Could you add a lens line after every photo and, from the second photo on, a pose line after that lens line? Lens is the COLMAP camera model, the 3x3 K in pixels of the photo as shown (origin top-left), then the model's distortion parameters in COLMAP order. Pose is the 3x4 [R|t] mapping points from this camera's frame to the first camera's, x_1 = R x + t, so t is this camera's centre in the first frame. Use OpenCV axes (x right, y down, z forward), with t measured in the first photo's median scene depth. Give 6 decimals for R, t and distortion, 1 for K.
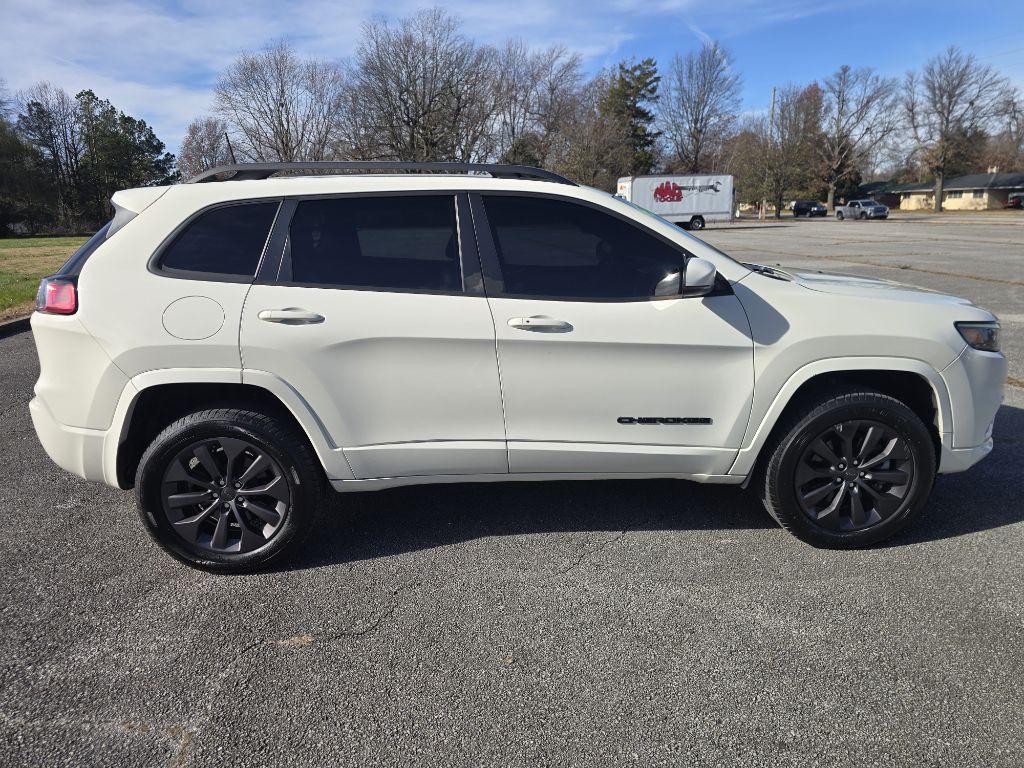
lens RADIAL K [[680.8, 0, 512.0], [0, 680.8, 384.0], [0, 0, 1]] dist [0.039351, -0.041320]
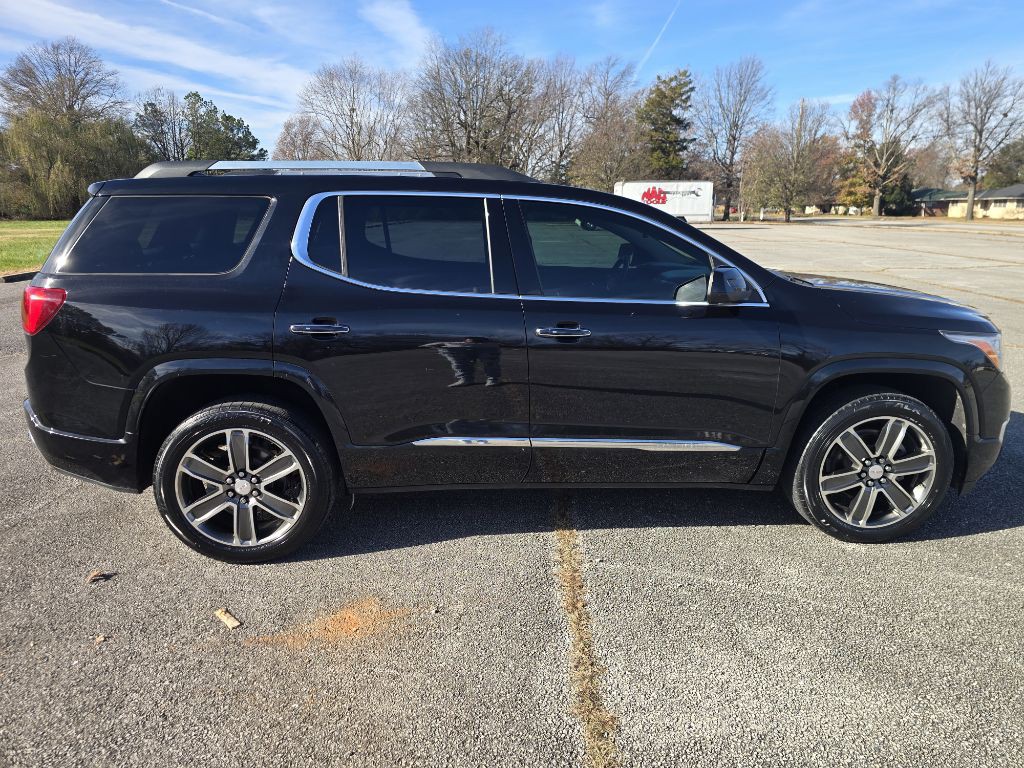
lens RADIAL K [[680.8, 0, 512.0], [0, 680.8, 384.0], [0, 0, 1]] dist [0.039351, -0.041320]
pose [[0.992579, 0.053693, -0.109105, 0.059829], [-0.053194, 0.998556, 0.007477, 0.019335], [0.109349, -0.001618, 0.994002, -0.081594]]
